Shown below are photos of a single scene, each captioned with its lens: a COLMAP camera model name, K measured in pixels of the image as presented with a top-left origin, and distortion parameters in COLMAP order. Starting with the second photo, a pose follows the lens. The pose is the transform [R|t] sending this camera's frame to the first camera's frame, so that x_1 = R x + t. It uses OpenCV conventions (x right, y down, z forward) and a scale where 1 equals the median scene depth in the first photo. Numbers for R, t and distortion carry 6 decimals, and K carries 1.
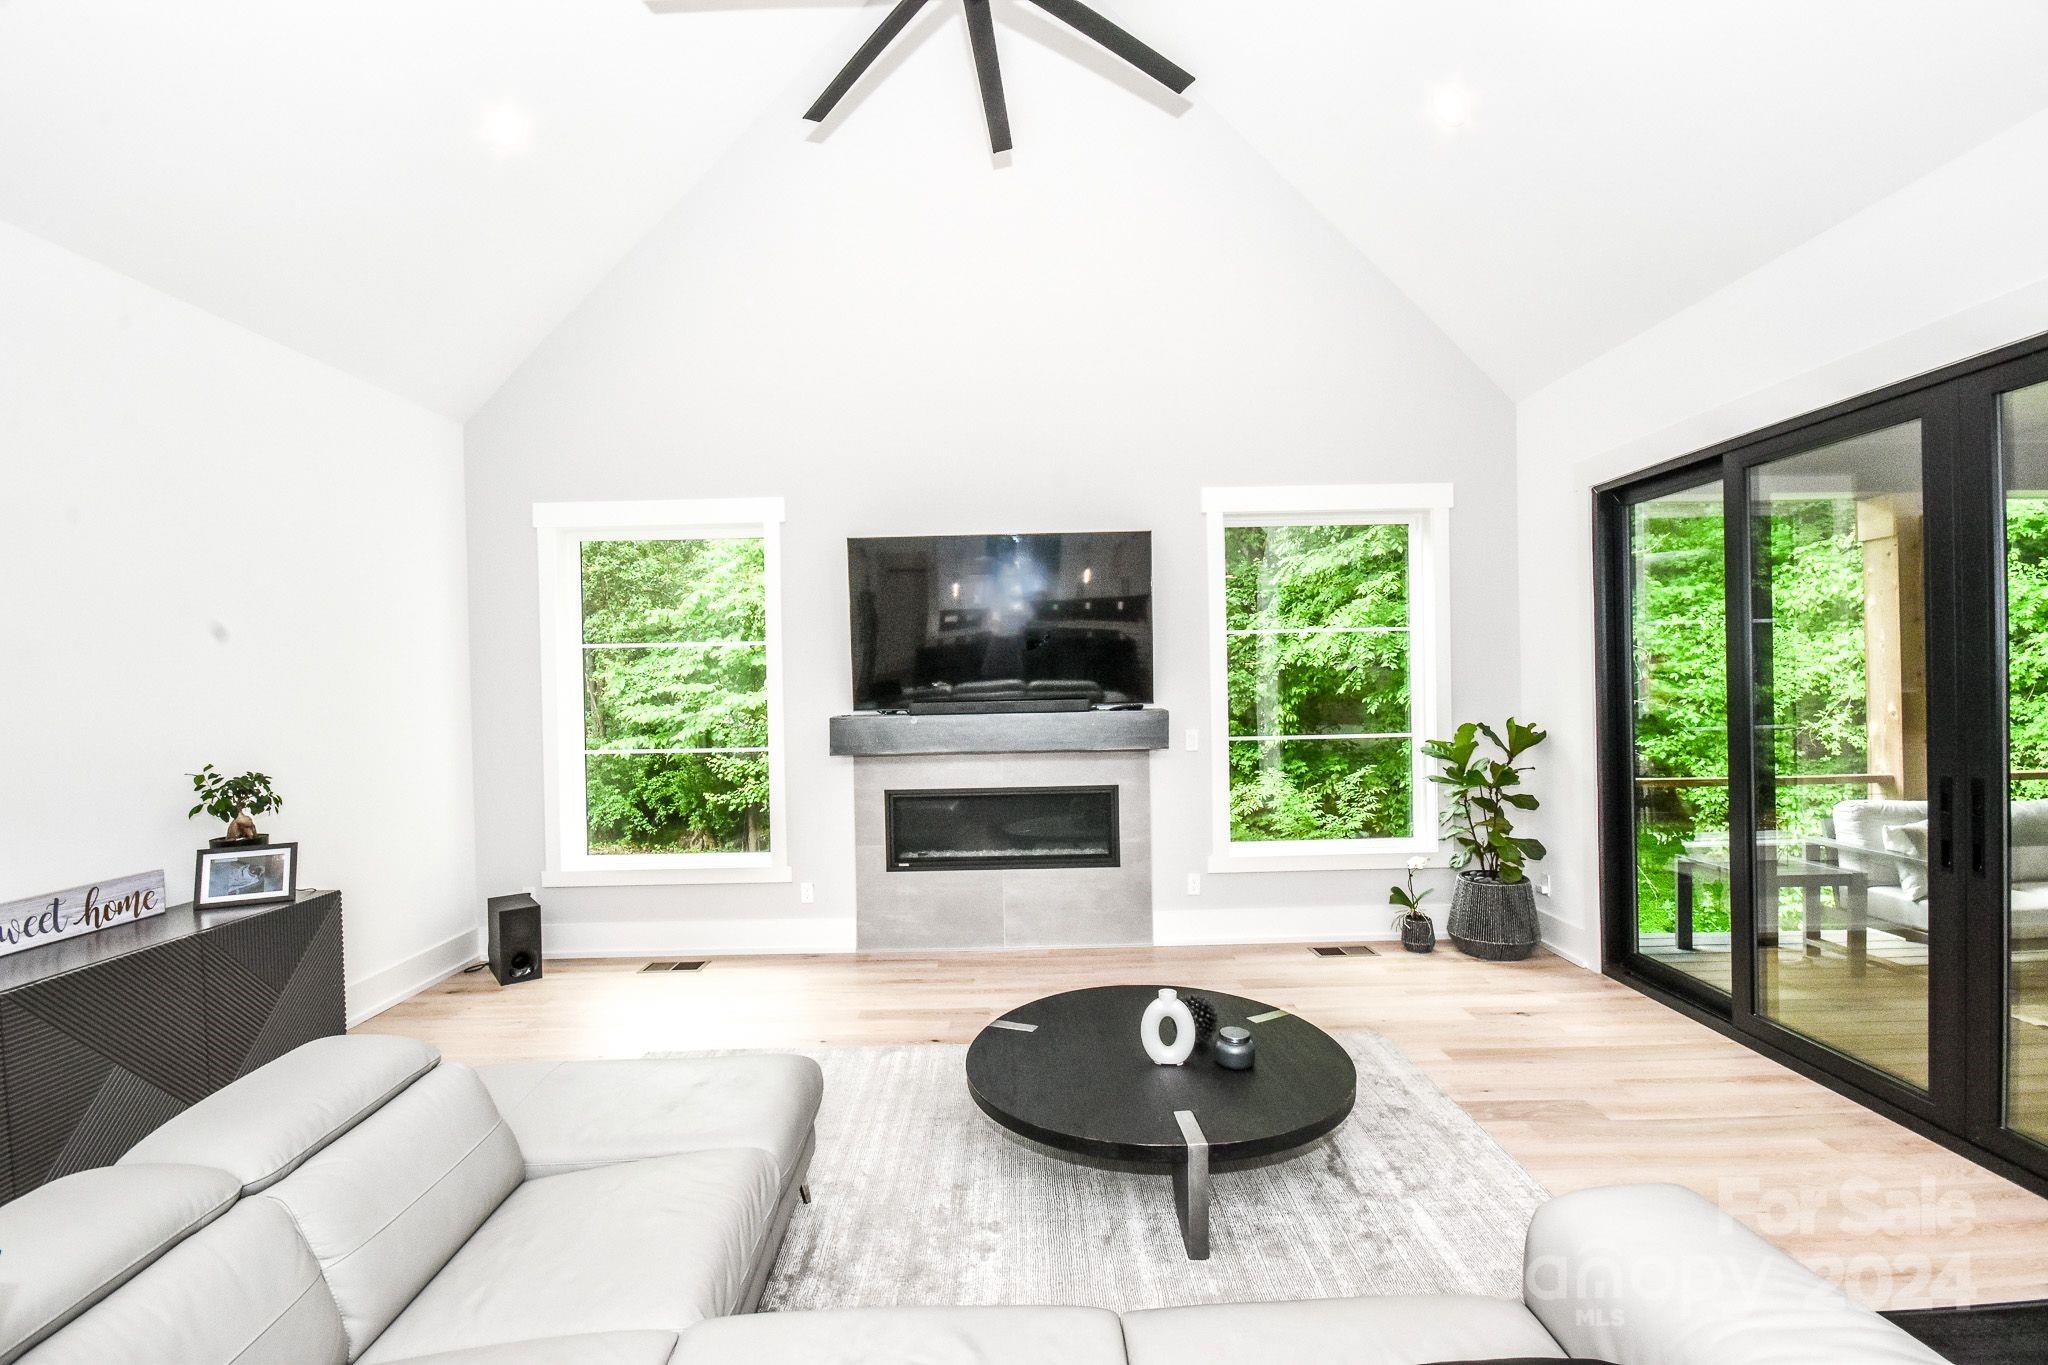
lens RADIAL K [[926.5, 0, 1020.8], [0, 926.5, 689.8], [0, 0, 1]] dist [0.008900, -0.006977]
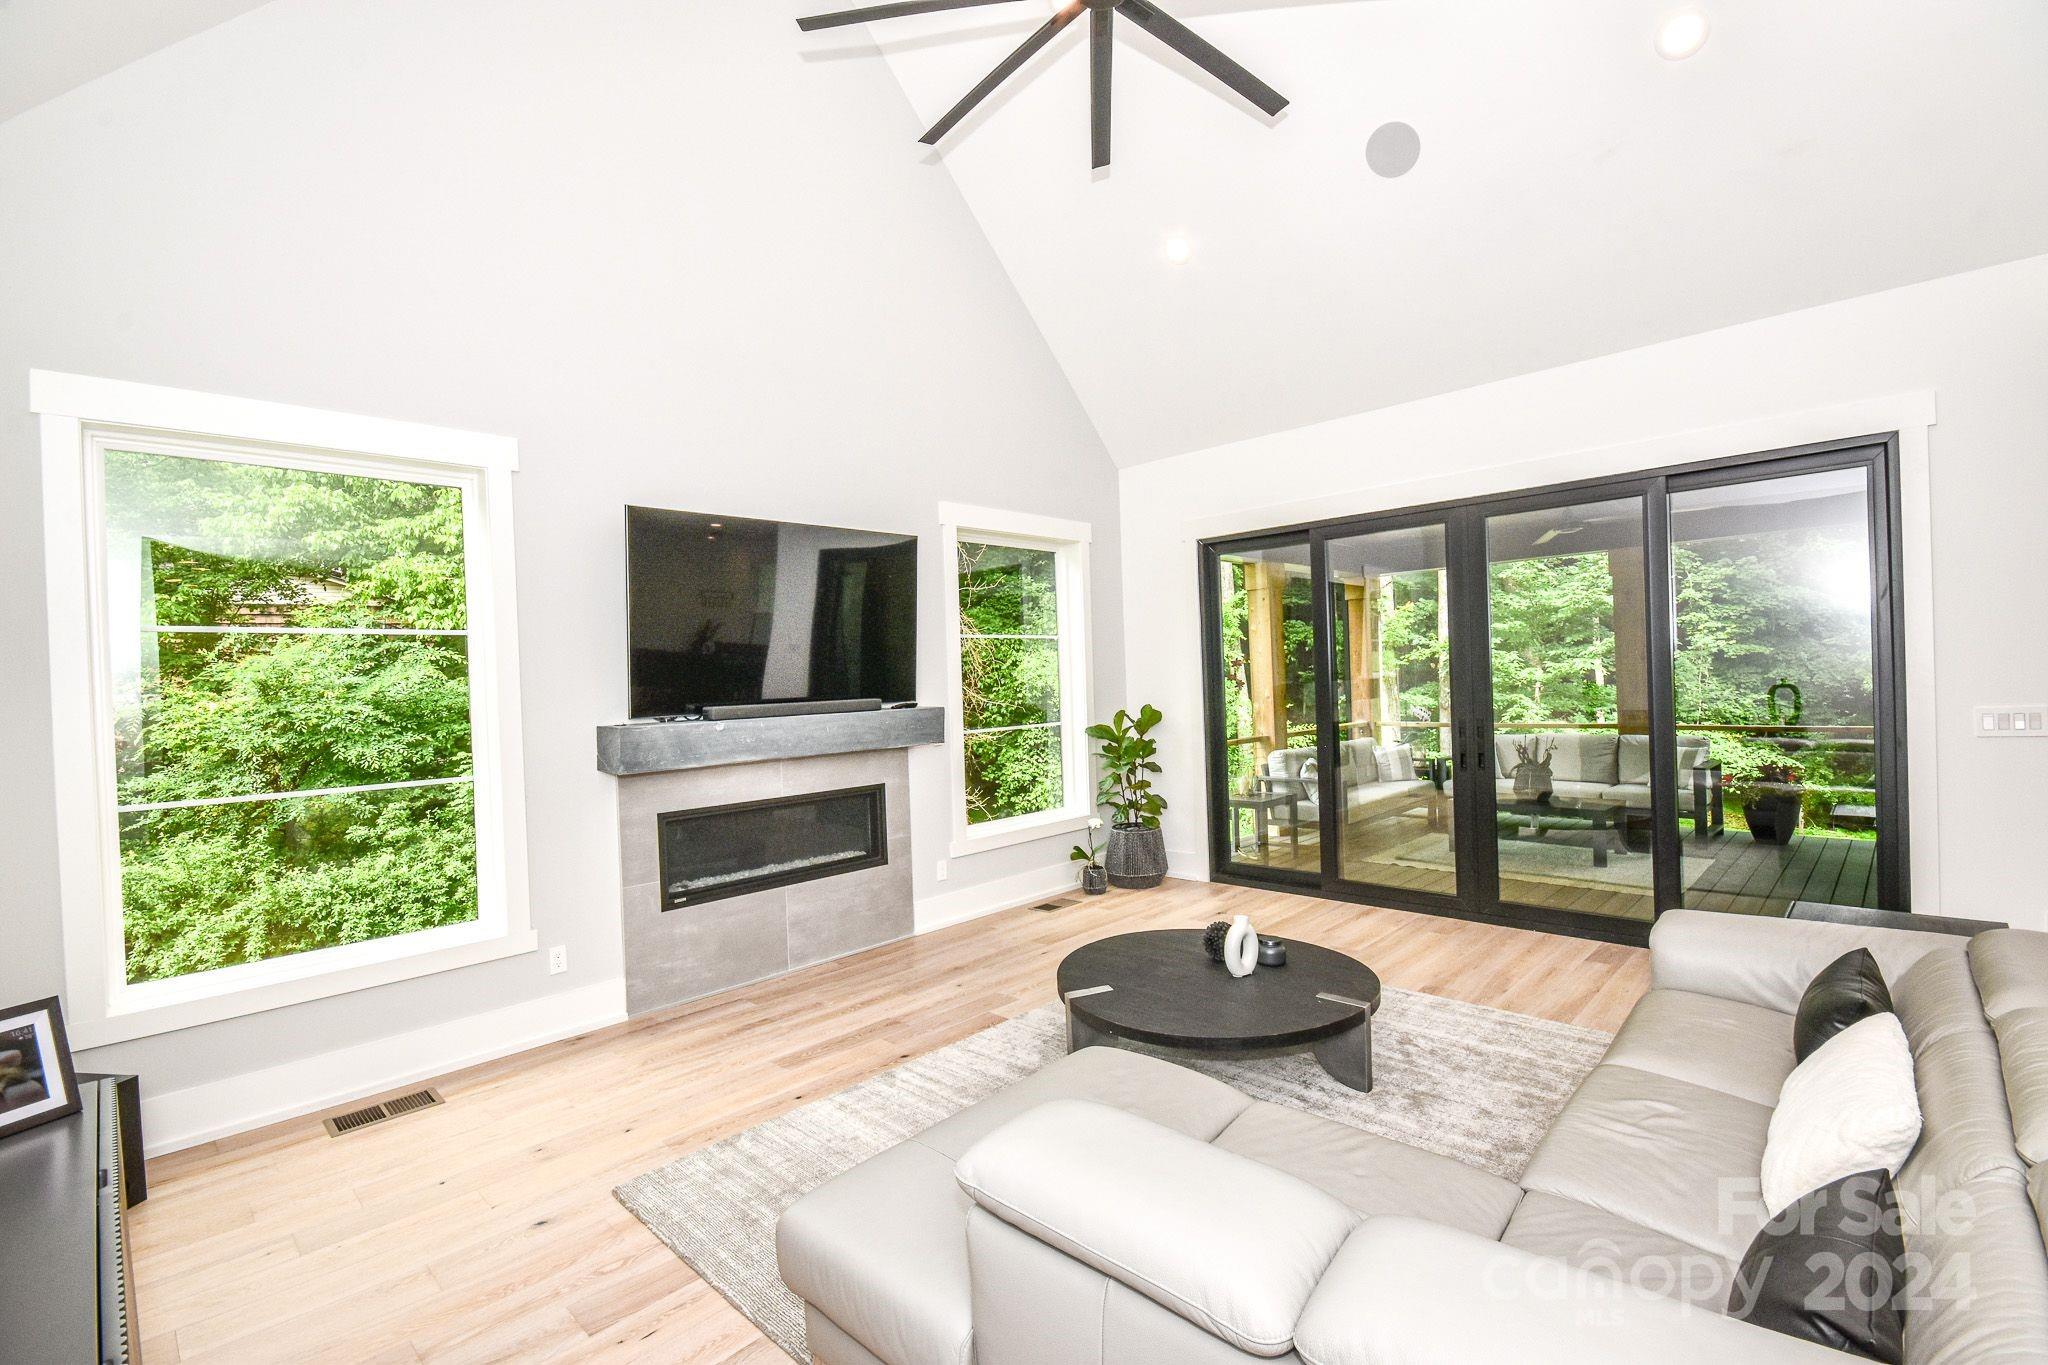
lens RADIAL K [[926.5, 0, 1016.1], [0, 926.5, 680.6], [0, 0, 1]] dist [0.008900, -0.006977]
pose [[0.697396, -0.007984, 0.716642, -0.533929], [0.029979, 0.999388, -0.018039, 0.014218], [-0.716059, 0.034065, 0.697208, 0.194649]]
